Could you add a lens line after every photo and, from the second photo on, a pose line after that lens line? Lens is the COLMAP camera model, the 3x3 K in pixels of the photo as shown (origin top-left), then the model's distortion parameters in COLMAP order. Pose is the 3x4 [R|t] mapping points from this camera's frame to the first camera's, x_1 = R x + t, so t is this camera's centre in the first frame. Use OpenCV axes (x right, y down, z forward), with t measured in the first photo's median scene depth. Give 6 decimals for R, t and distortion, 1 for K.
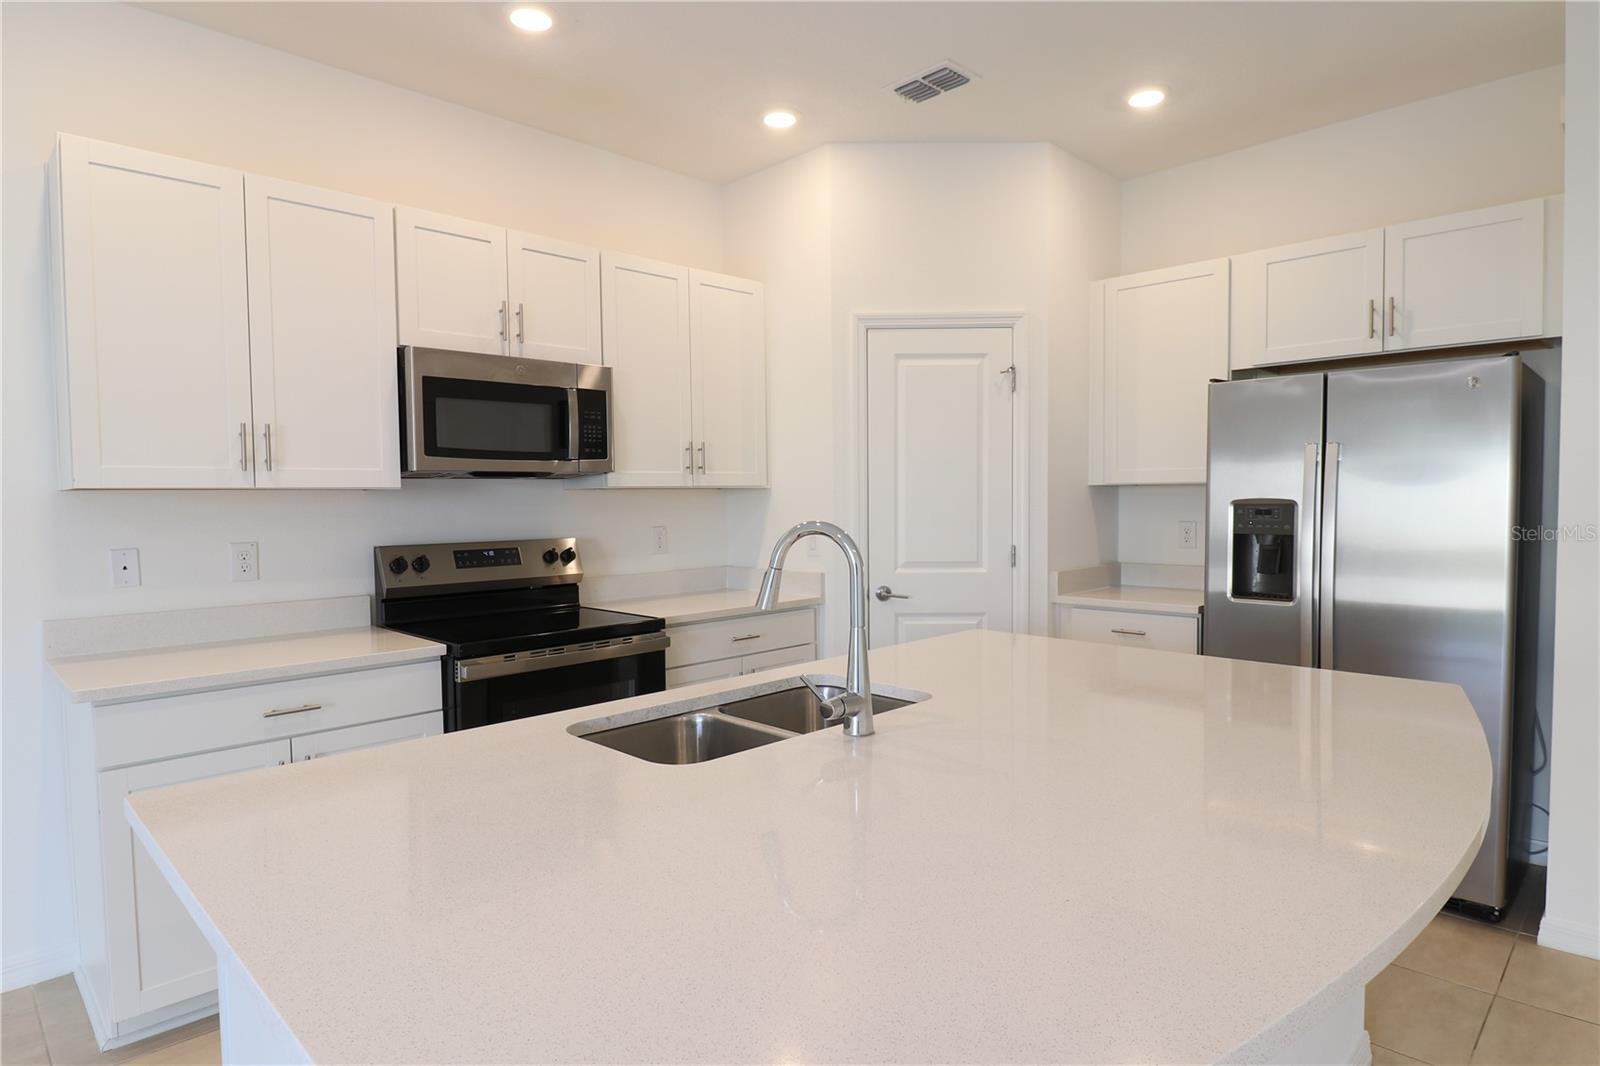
lens RADIAL K [[890.5, 0, 800.9], [0, 890.5, 536.6], [0, 0, 1]] dist [0.008807, 0.000411]
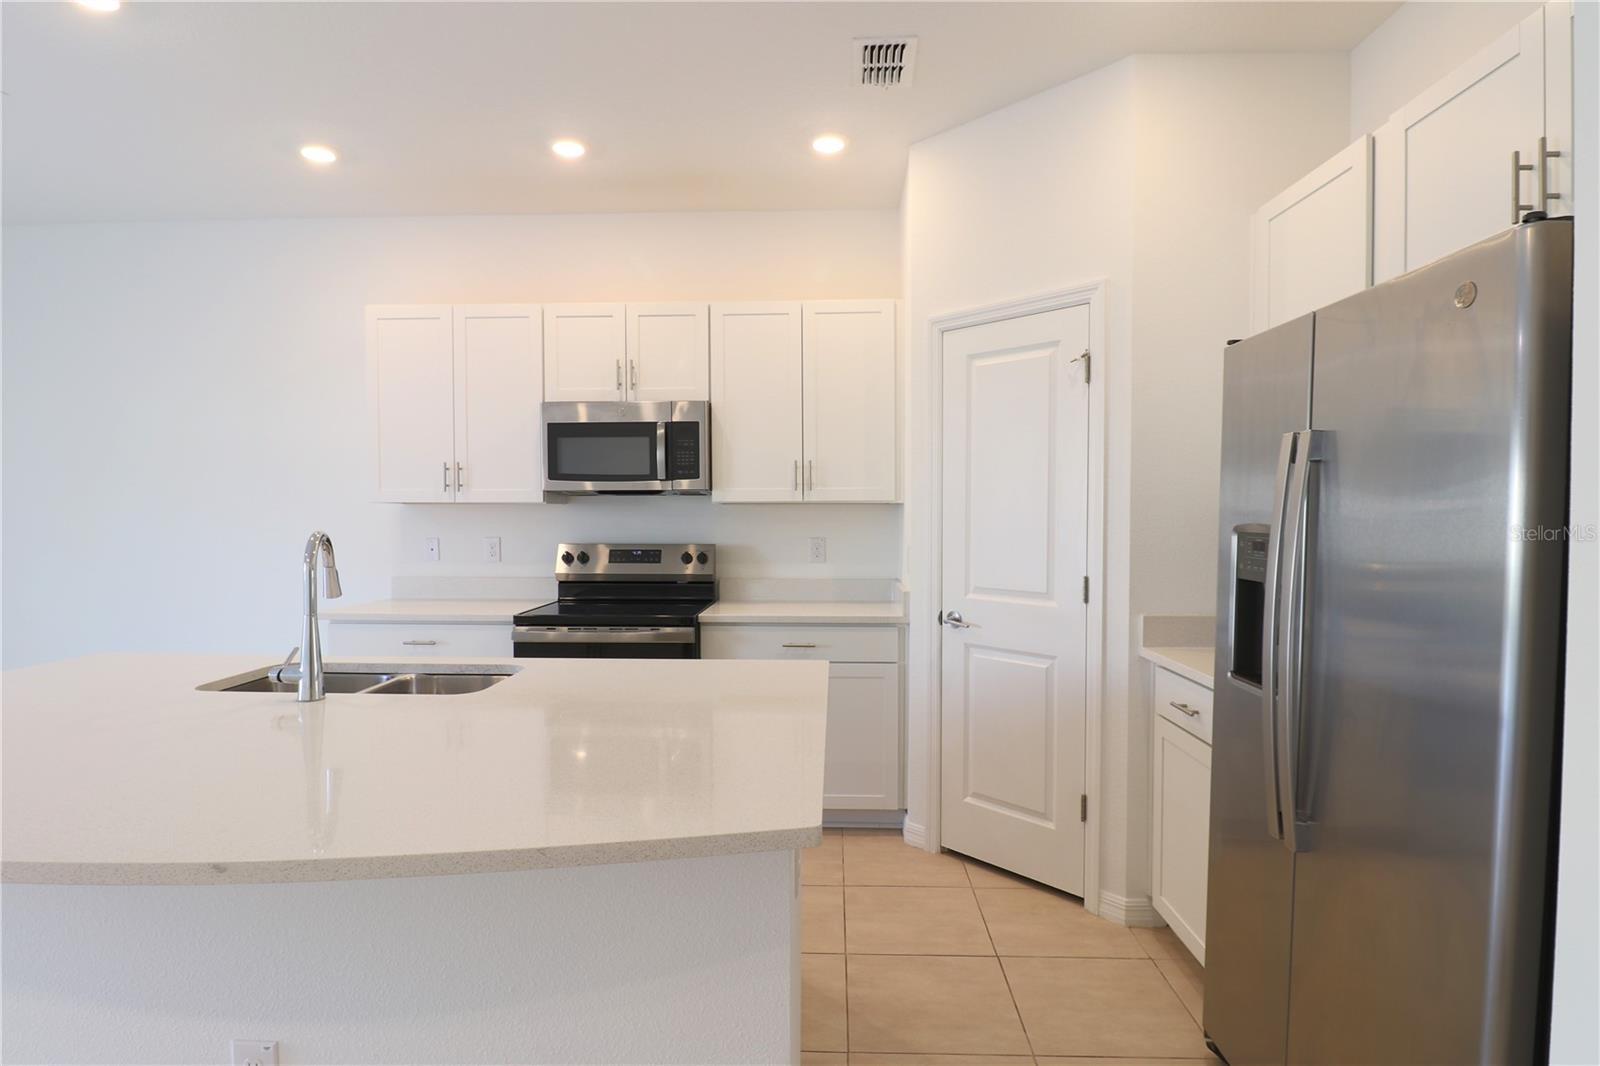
lens RADIAL K [[819.8, 0, 801.7], [0, 819.8, 532.4], [0, 0, 1]] dist [-0.001716, -0.001602]
pose [[0.683636, 0.029936, -0.729209, 0.656275], [-0.039712, 0.999204, 0.003790, -0.024268], [0.728742, 0.026367, 0.684280, 0.345631]]
